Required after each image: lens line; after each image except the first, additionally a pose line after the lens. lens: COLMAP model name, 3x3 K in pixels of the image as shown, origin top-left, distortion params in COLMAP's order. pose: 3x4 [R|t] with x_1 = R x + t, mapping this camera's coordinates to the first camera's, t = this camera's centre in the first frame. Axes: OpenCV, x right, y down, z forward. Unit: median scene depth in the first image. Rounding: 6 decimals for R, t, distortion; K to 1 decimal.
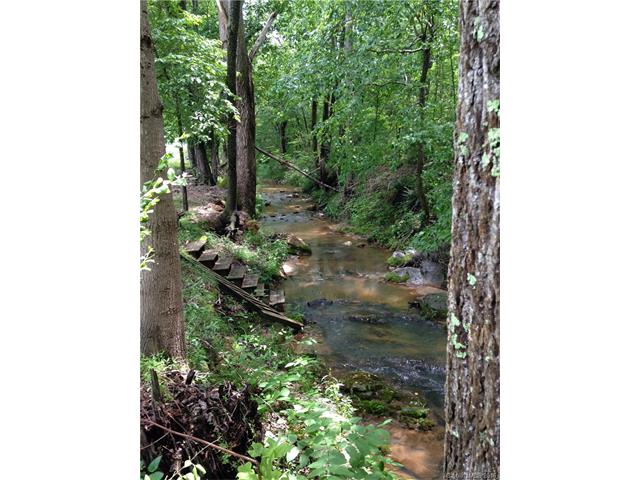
lens RADIAL K [[610.8, 0, 320.0], [0, 610.8, 240.0], [0, 0, 1]] dist [0.286928, -0.316146]
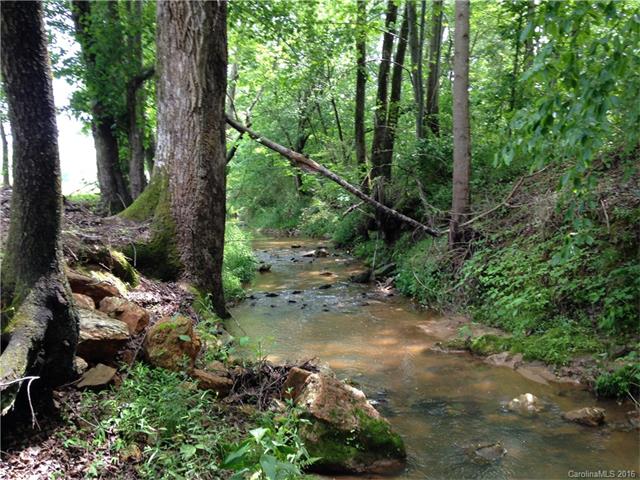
lens RADIAL K [[610.8, 0, 320.0], [0, 610.8, 240.0], [0, 0, 1]] dist [0.286928, -0.316146]
pose [[0.999655, 0.004856, -0.025826, -0.033302], [-0.007901, 0.992846, -0.119137, -0.026667], [0.025063, 0.119300, 0.992542, 0.585700]]
